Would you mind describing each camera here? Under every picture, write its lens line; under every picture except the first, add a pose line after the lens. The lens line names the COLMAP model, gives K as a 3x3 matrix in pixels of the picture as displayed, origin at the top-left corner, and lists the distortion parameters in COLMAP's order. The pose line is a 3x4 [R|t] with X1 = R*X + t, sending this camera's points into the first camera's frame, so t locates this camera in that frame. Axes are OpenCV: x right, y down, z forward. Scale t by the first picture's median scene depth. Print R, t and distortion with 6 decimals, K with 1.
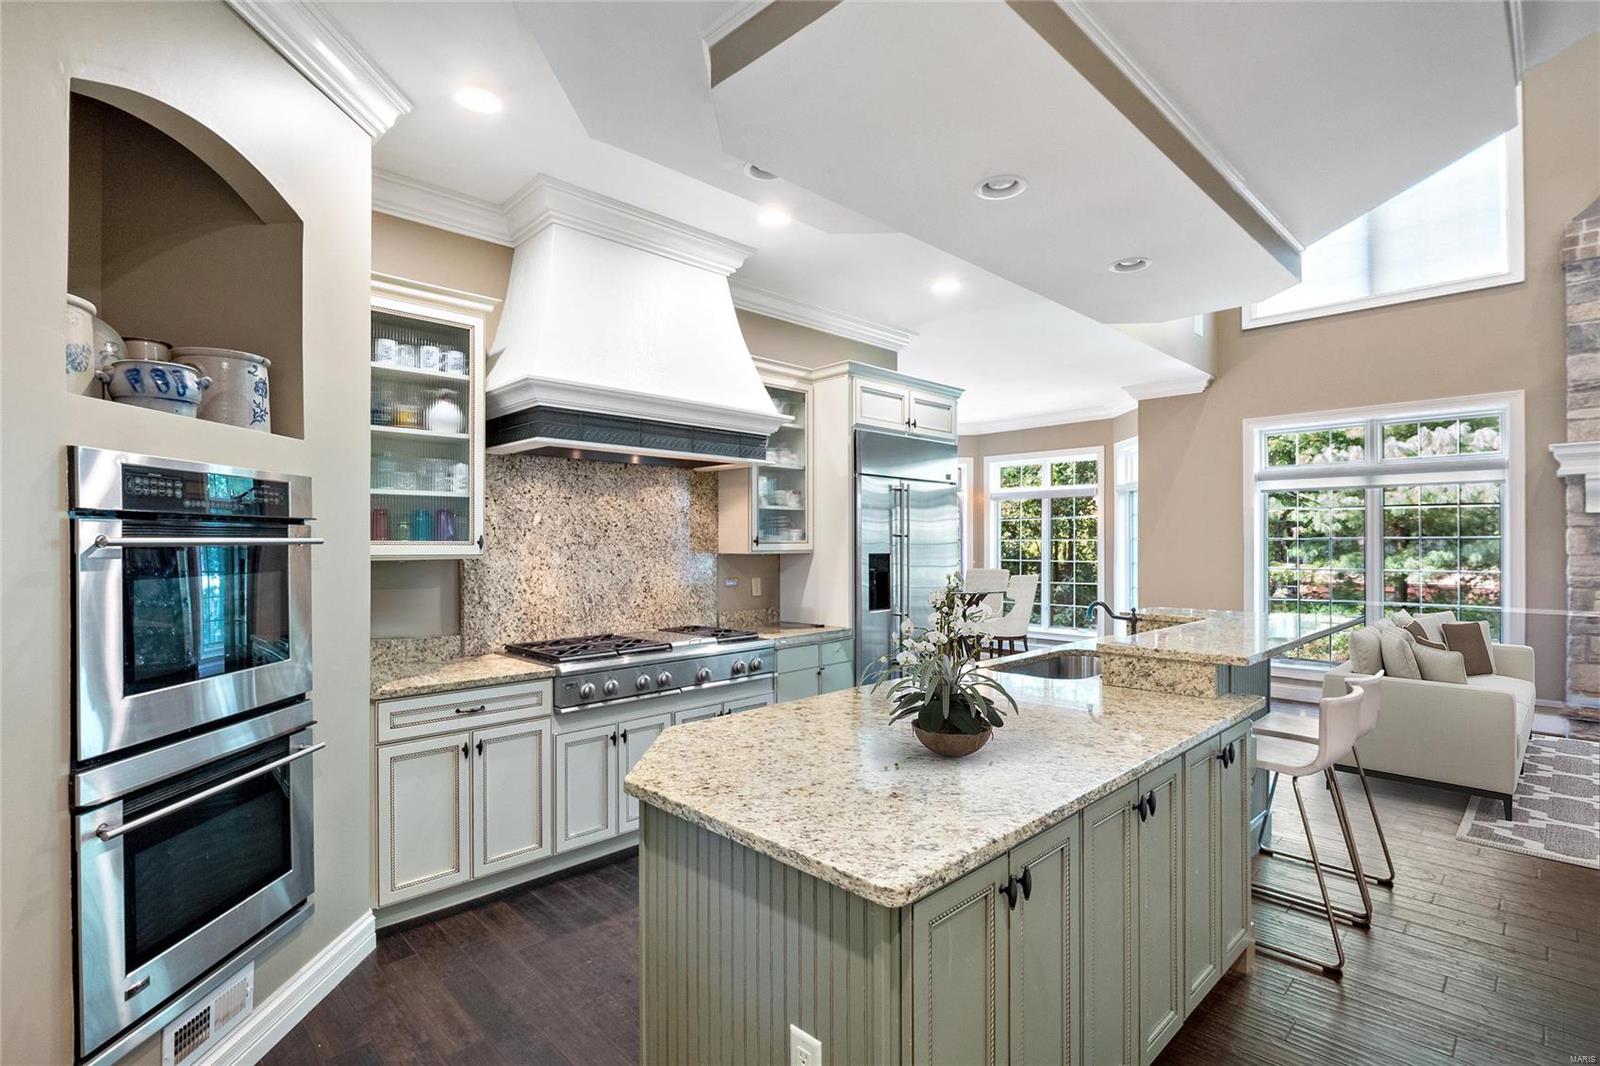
lens RADIAL K [[756.1, 0, 789.7], [0, 756.1, 540.3], [0, 0, 1]] dist [-0.012816, 0.000096]
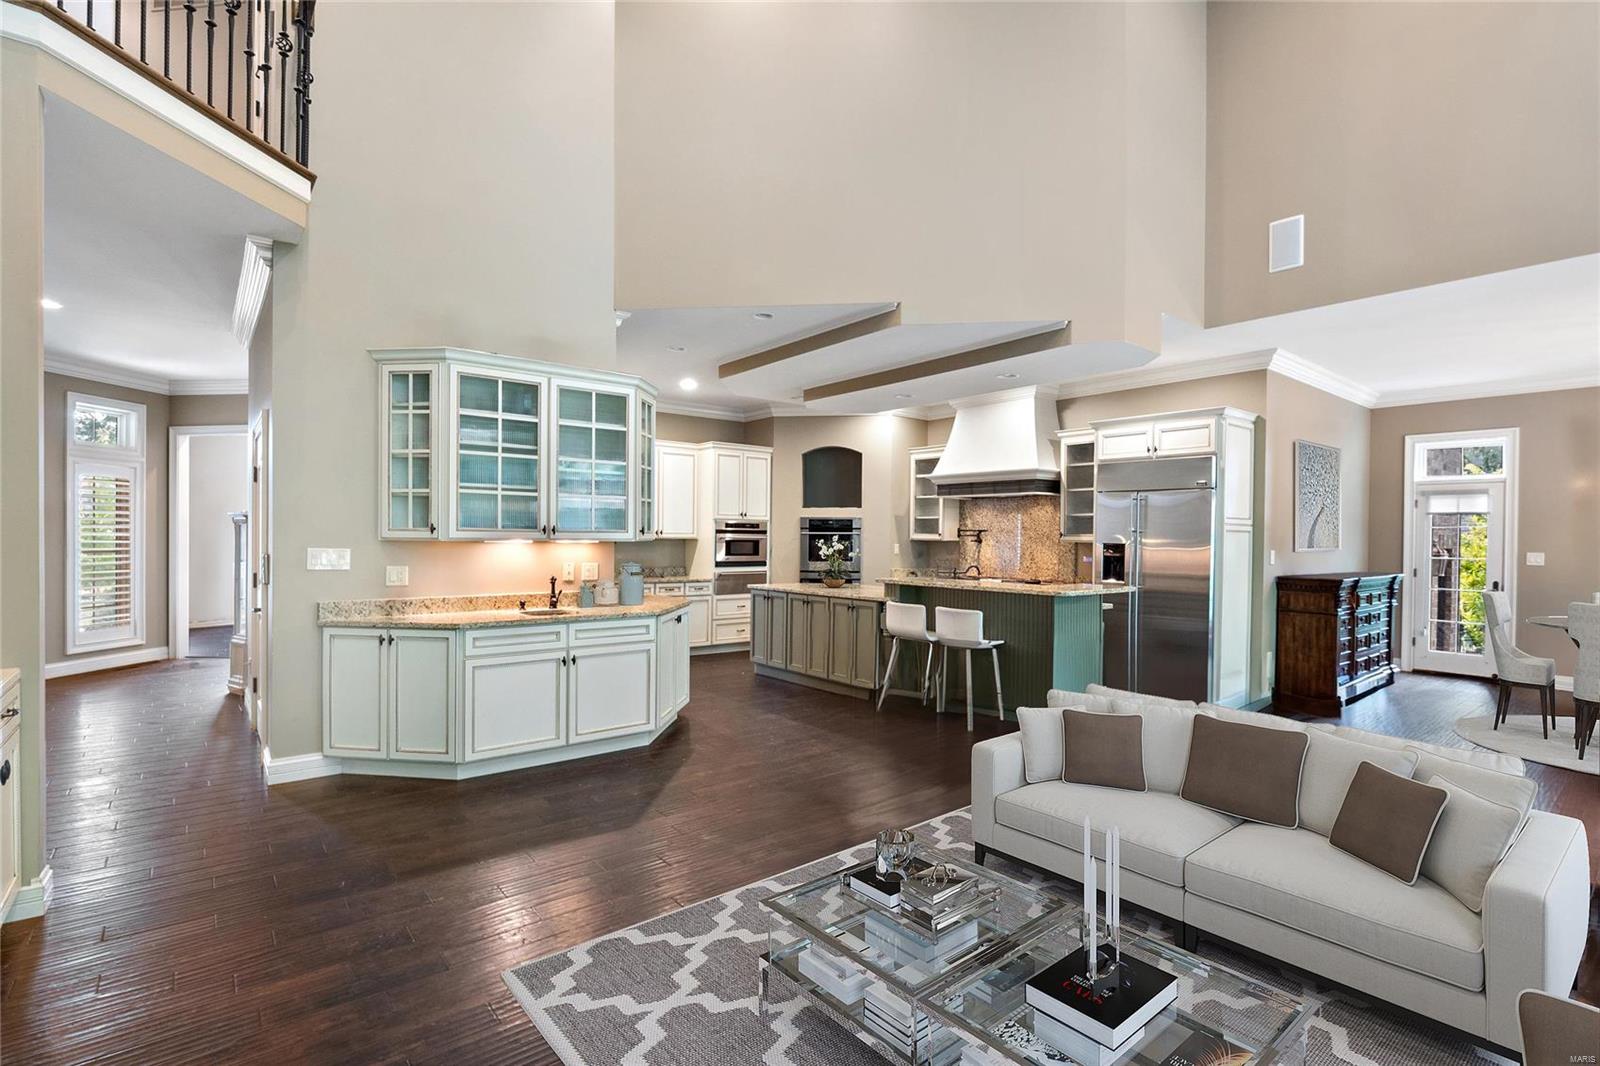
lens RADIAL K [[756.1, 0, 791.5], [0, 756.1, 542.4], [0, 0, 1]] dist [-0.012816, 0.000096]
pose [[-0.096132, 0.009619, -0.995322, 2.156687], [-0.006762, 0.999924, 0.010317, 0.005692], [0.995346, 0.007722, -0.096060, 0.650307]]
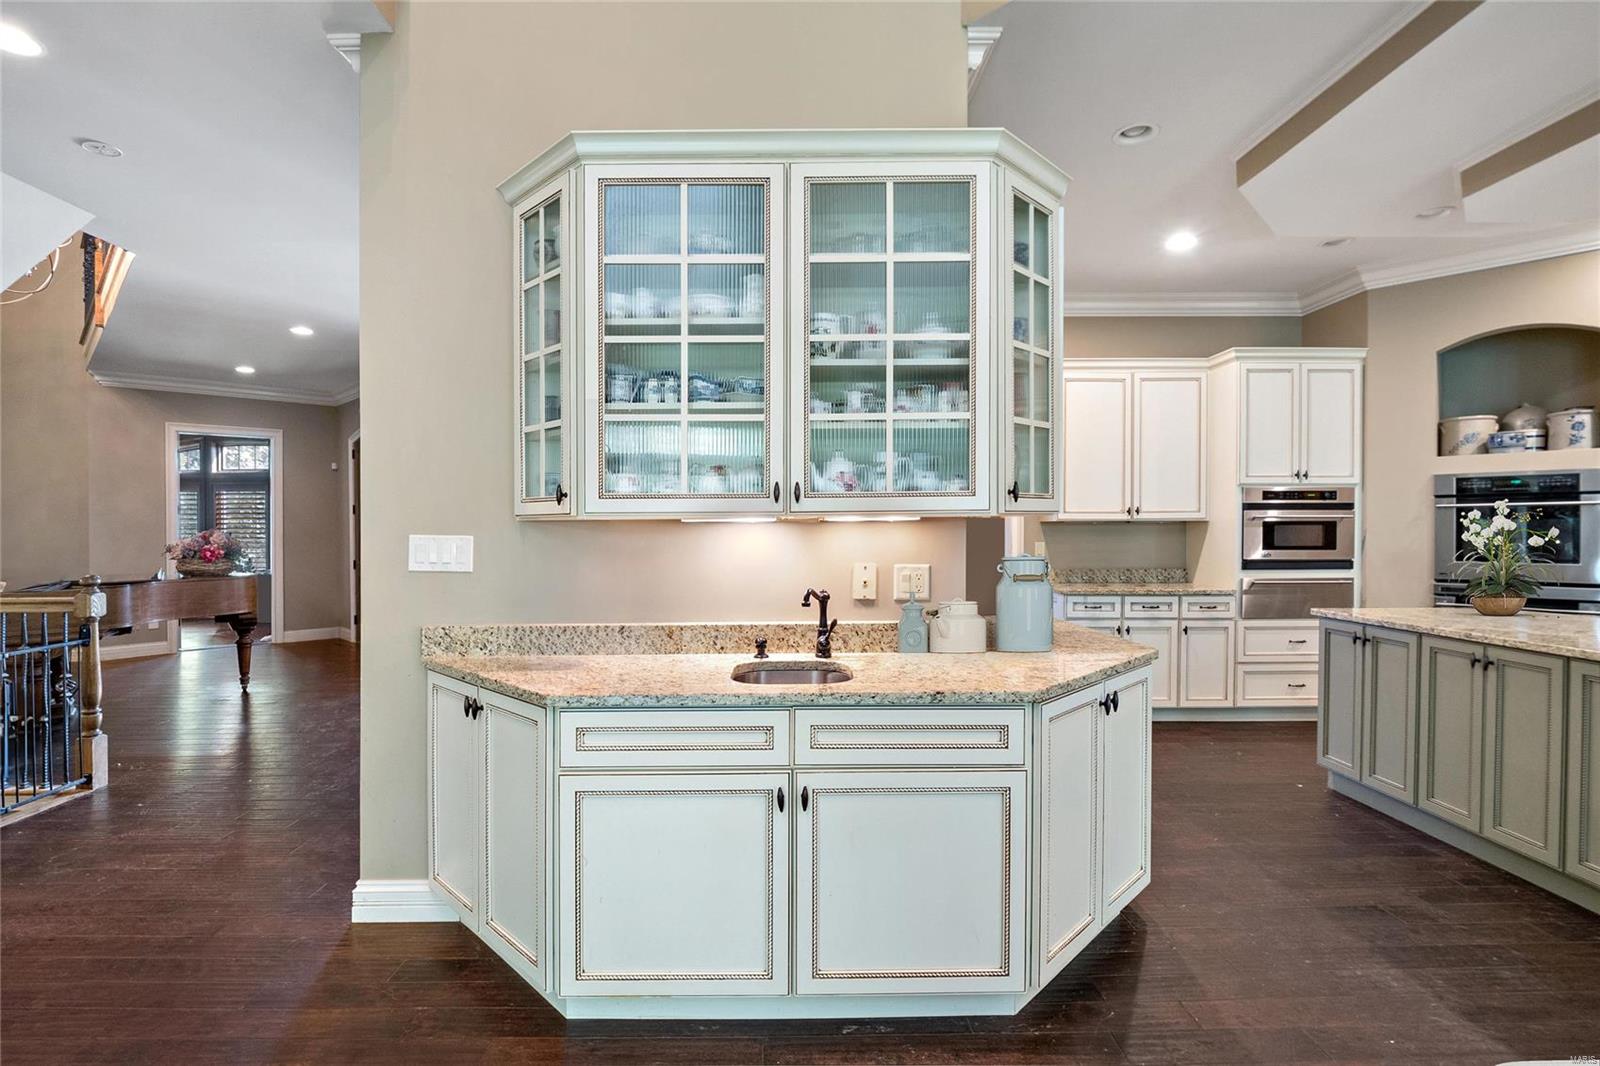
lens RADIAL K [[756.1, 0, 782.7], [0, 756.1, 538.1], [0, 0, 1]] dist [-0.012816, 0.000096]
pose [[-0.694431, 0.015774, -0.719386, 1.319910], [0.008524, 0.999870, 0.013695, 0.029017], [0.719509, 0.003378, -0.694475, 0.521566]]
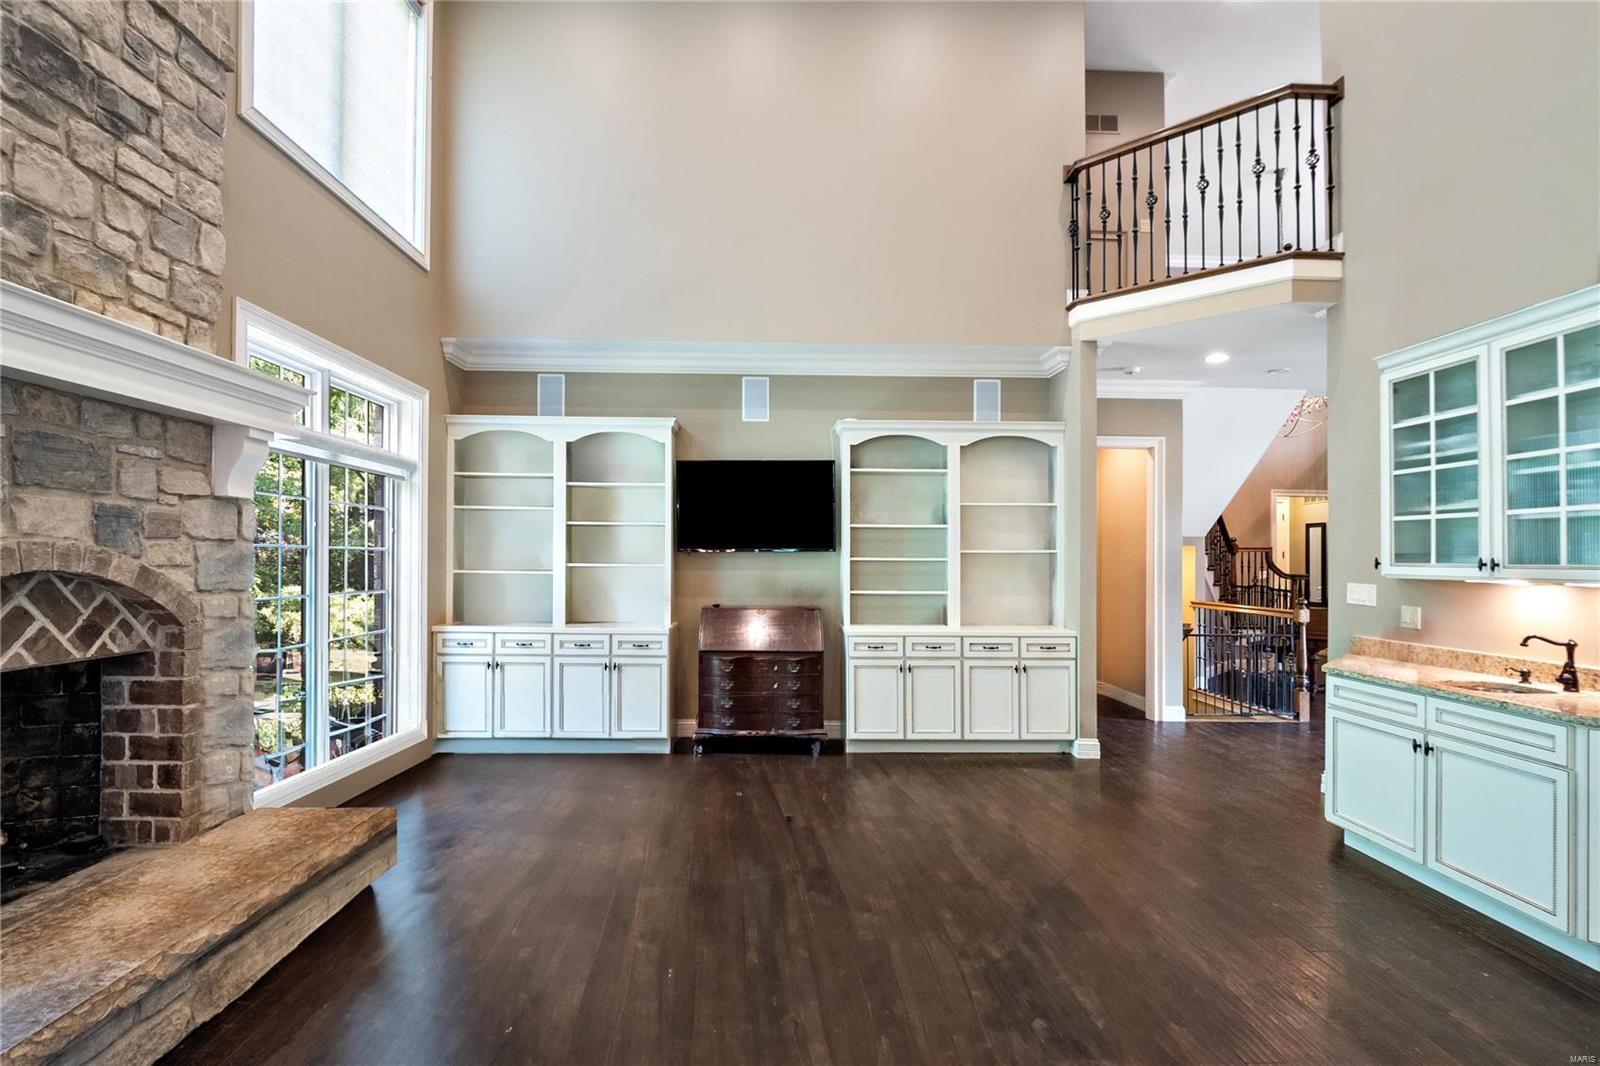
lens RADIAL K [[756.1, 0, 794.0], [0, 756.1, 543.0], [0, 0, 1]] dist [-0.012816, 0.000096]
pose [[-0.727080, 0.000974, 0.686552, 0.863992], [-0.016749, 0.999676, -0.019155, 0.005837], [-0.686348, -0.025426, -0.726828, 1.326262]]
